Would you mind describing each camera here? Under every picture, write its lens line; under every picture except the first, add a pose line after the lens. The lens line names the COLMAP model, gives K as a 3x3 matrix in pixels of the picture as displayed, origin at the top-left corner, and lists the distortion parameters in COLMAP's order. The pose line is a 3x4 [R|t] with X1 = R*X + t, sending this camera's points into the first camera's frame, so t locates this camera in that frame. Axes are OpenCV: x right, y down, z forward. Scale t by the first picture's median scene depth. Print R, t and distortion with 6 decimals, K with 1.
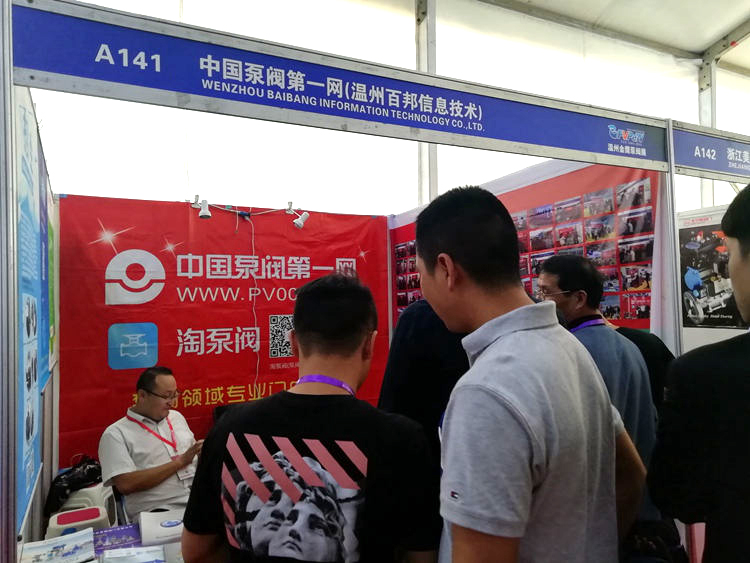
lens RADIAL K [[556.4, 0, 374.5], [0, 556.4, 292.2], [0, 0, 1]] dist [0.050599, -0.041427]
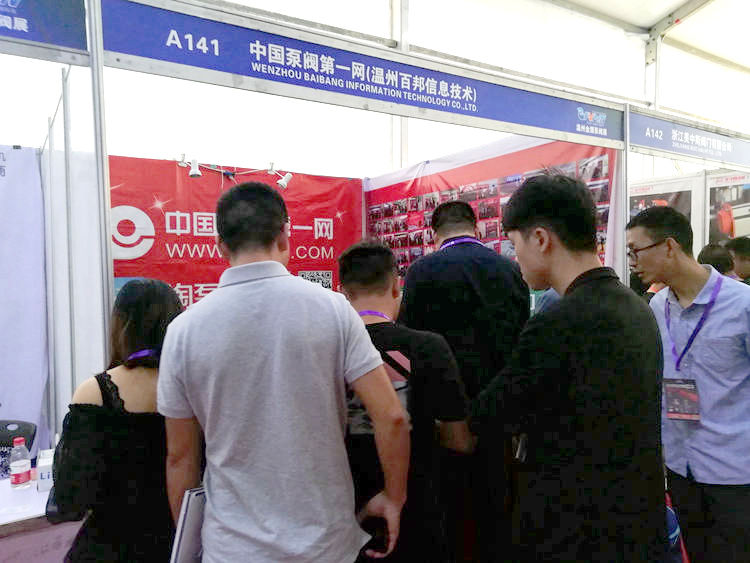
lens RADIAL K [[561.7, 0, 372.0], [0, 561.7, 303.7], [0, 0, 1]] dist [0.046793, -0.040946]
pose [[0.995472, 0.005471, 0.094898, -0.108432], [-0.014015, 0.995879, 0.089605, 0.005165], [-0.094017, -0.090530, 0.991446, -0.145390]]
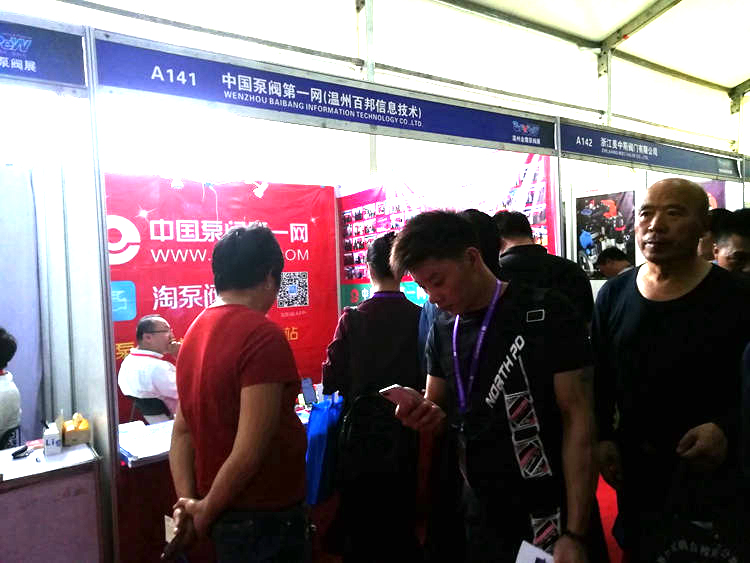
lens RADIAL K [[556.4, 0, 374.5], [0, 556.4, 292.2], [0, 0, 1]] dist [0.050599, -0.041427]
pose [[0.991772, -0.018457, 0.126681, -0.080258], [0.010879, 0.998124, 0.060248, 0.022255], [-0.127555, -0.058374, 0.990112, -0.280692]]
